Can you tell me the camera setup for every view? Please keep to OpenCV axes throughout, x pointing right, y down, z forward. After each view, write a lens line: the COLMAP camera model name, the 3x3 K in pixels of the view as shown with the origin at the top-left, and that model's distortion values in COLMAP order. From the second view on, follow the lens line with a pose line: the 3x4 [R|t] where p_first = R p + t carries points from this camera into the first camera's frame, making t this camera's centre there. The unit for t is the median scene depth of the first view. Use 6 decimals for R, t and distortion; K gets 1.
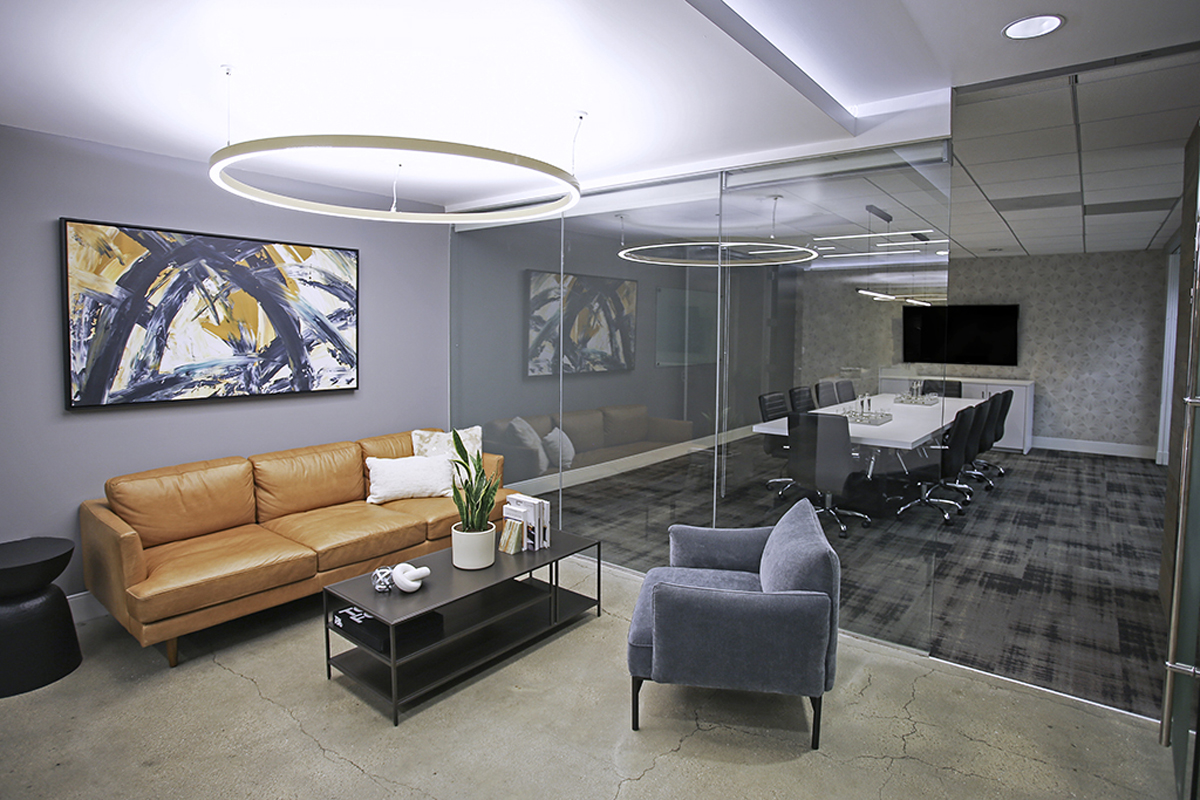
lens RADIAL K [[638.4, 0, 596.3], [0, 638.4, 396.0], [0, 0, 1]] dist [0.008724, 0.001261]
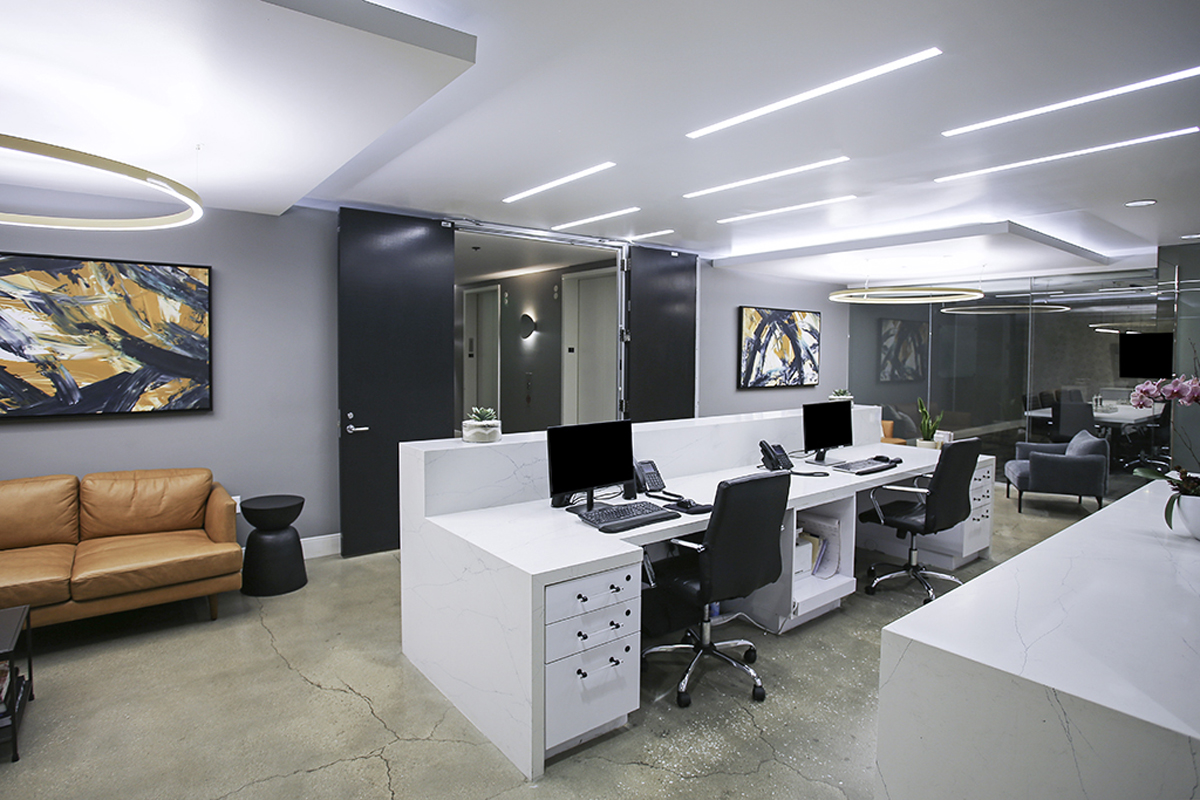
lens RADIAL K [[638.4, 0, 606.9], [0, 638.4, 402.5], [0, 0, 1]] dist [0.008724, 0.001261]
pose [[0.986255, 0.013795, -0.164652, -0.726948], [-0.018128, 0.999527, -0.024844, 0.108847], [0.164232, 0.027488, 0.986039, -1.057961]]
